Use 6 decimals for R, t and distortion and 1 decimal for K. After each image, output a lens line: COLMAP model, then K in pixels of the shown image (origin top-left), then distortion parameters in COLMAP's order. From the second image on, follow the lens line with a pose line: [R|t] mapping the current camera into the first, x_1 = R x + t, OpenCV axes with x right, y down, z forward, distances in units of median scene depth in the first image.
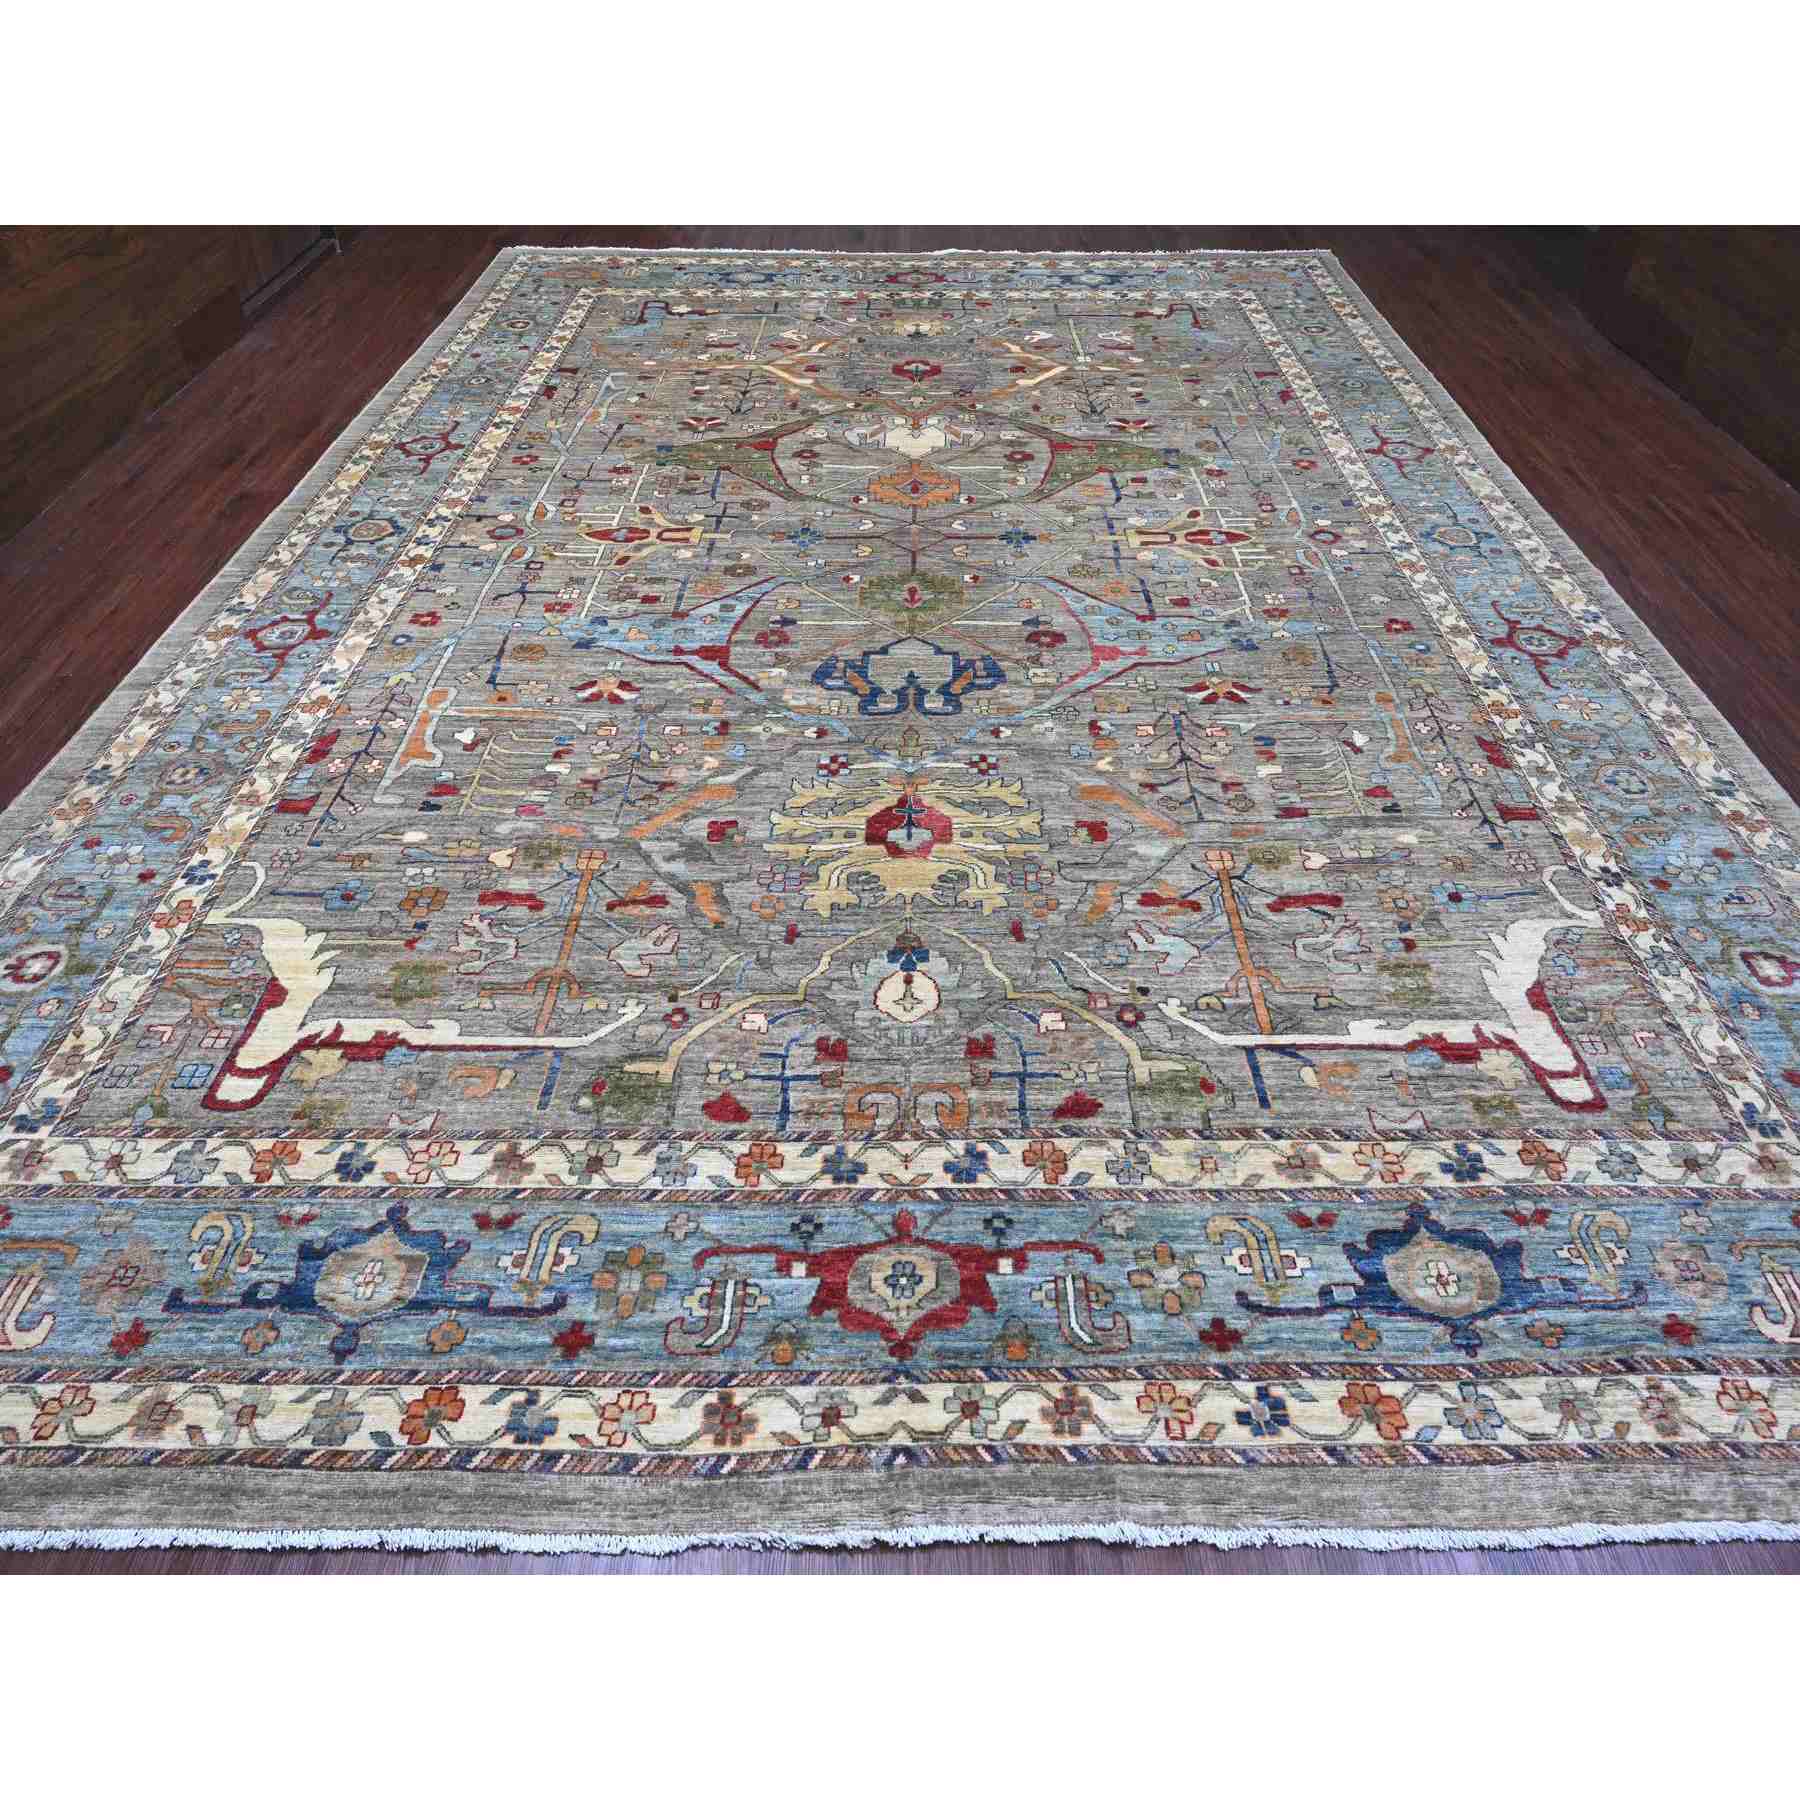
lens RADIAL K [[1077.3, 0, 900.0], [0, 1077.3, 900.0], [0, 0, 1]] dist [-0.008279, 0.000348]
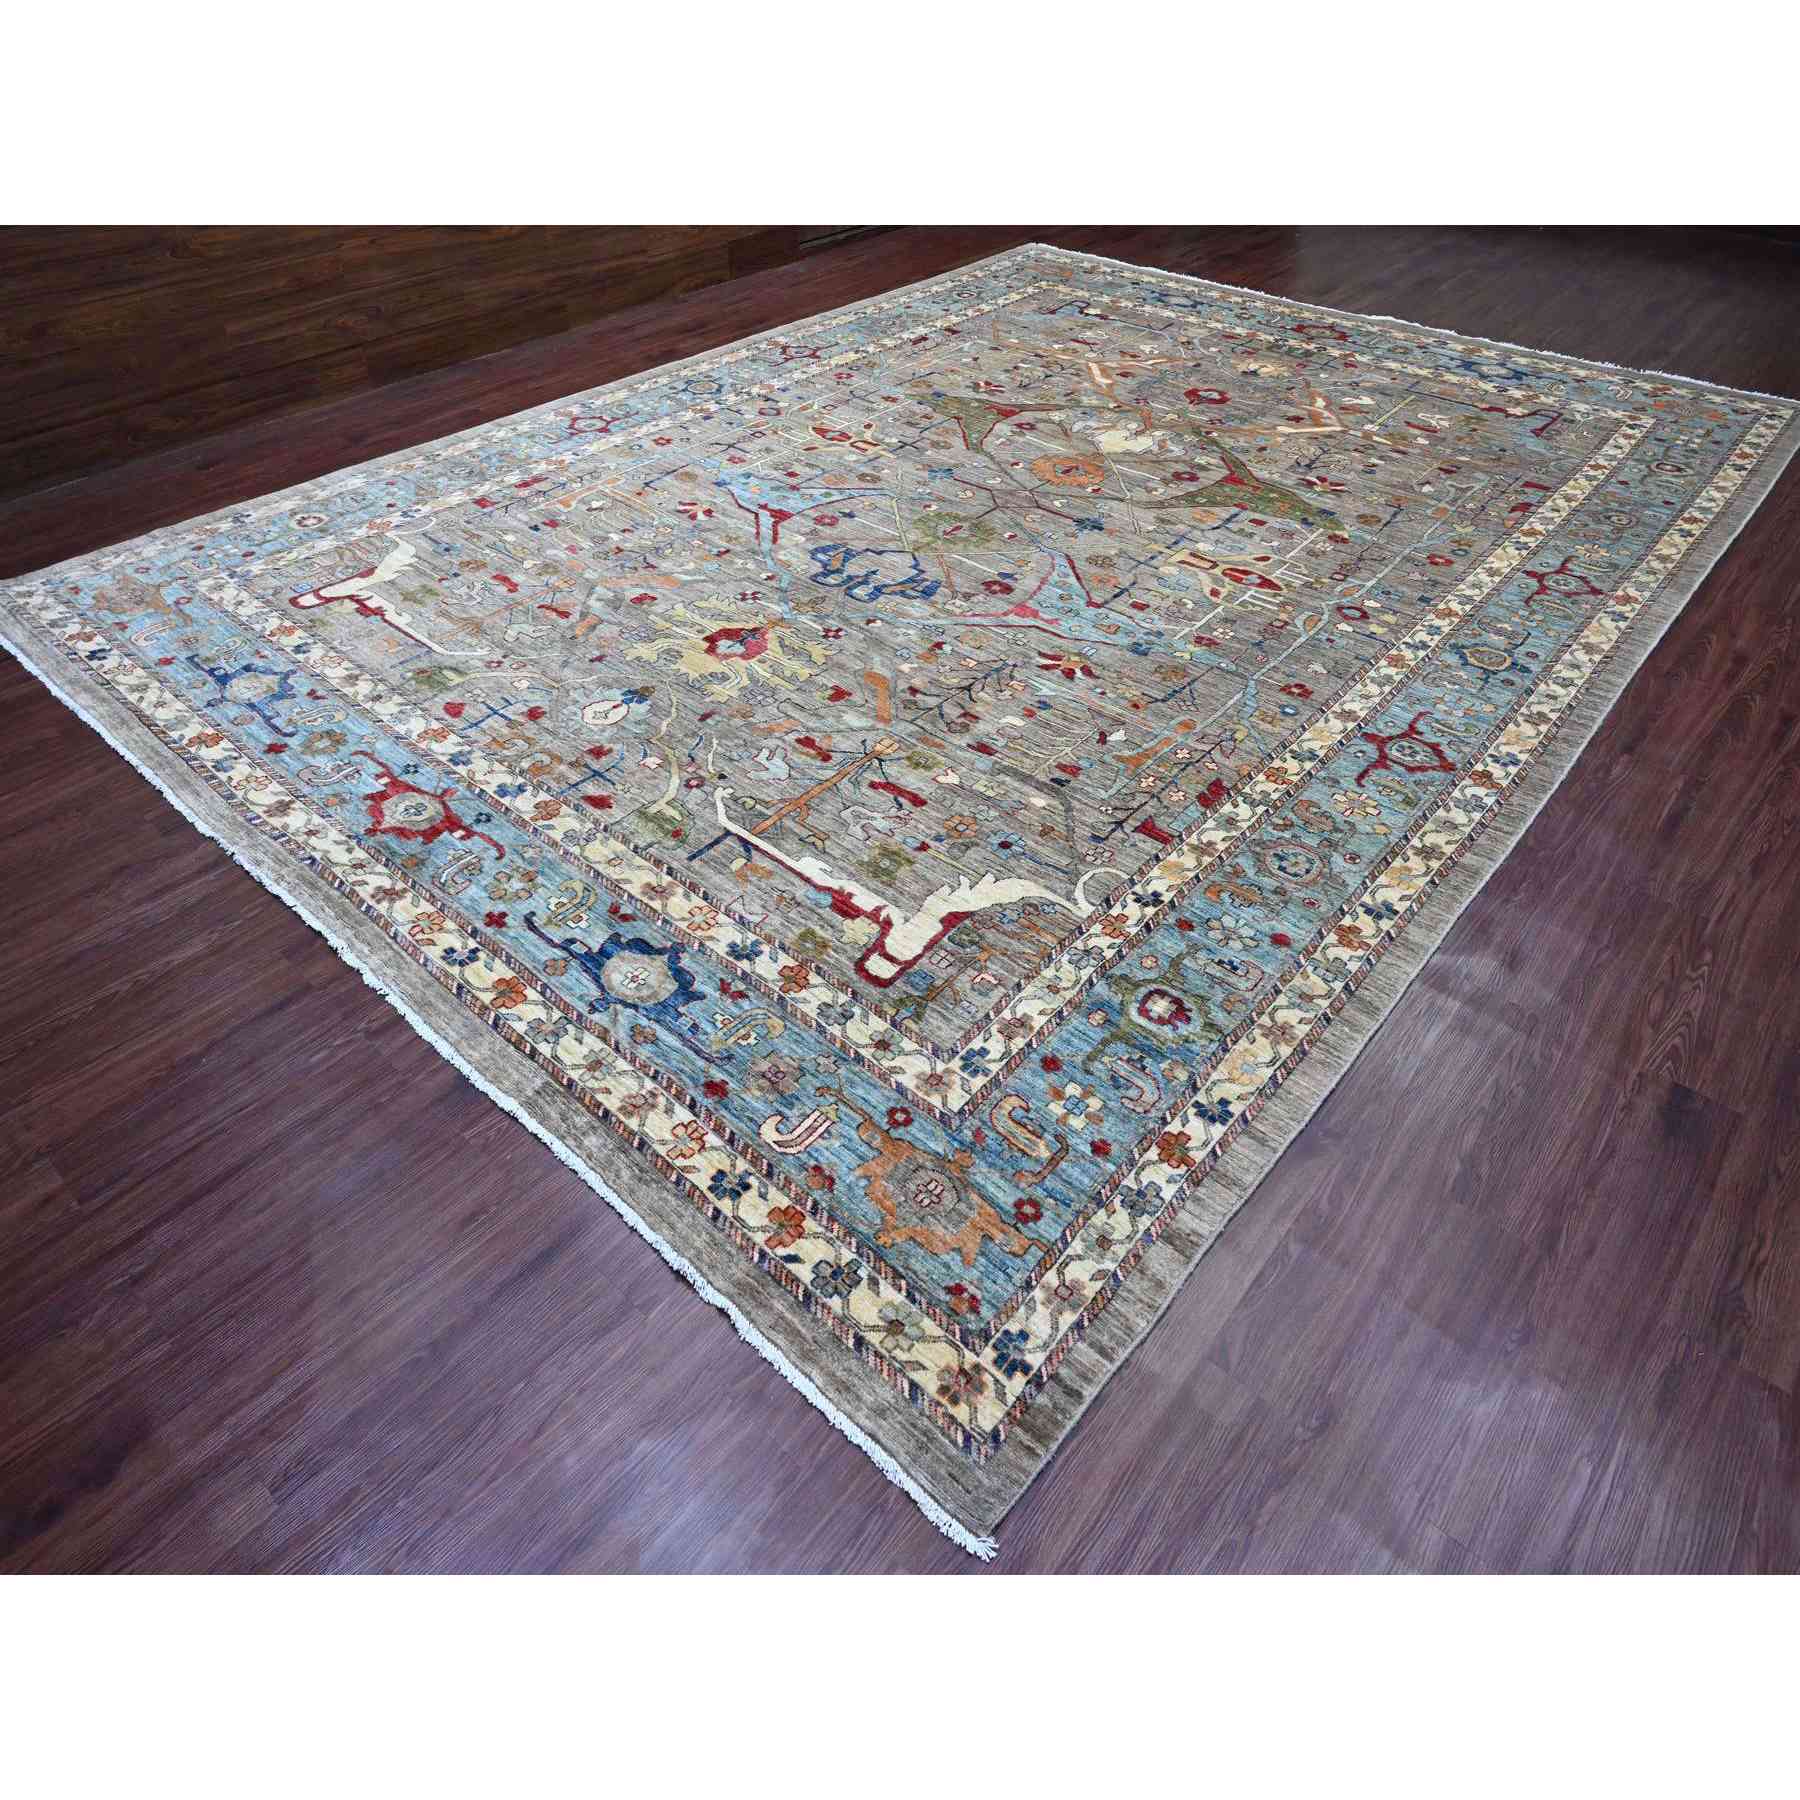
lens RADIAL K [[1077.3, 0, 900.0], [0, 1077.3, 900.0], [0, 0, 1]] dist [-0.008279, 0.000348]
pose [[0.758447, 0.450221, -0.471231, 0.796389], [-0.466902, 0.879809, 0.089101, -0.000543], [0.454709, 0.152441, 0.877498, -0.015962]]
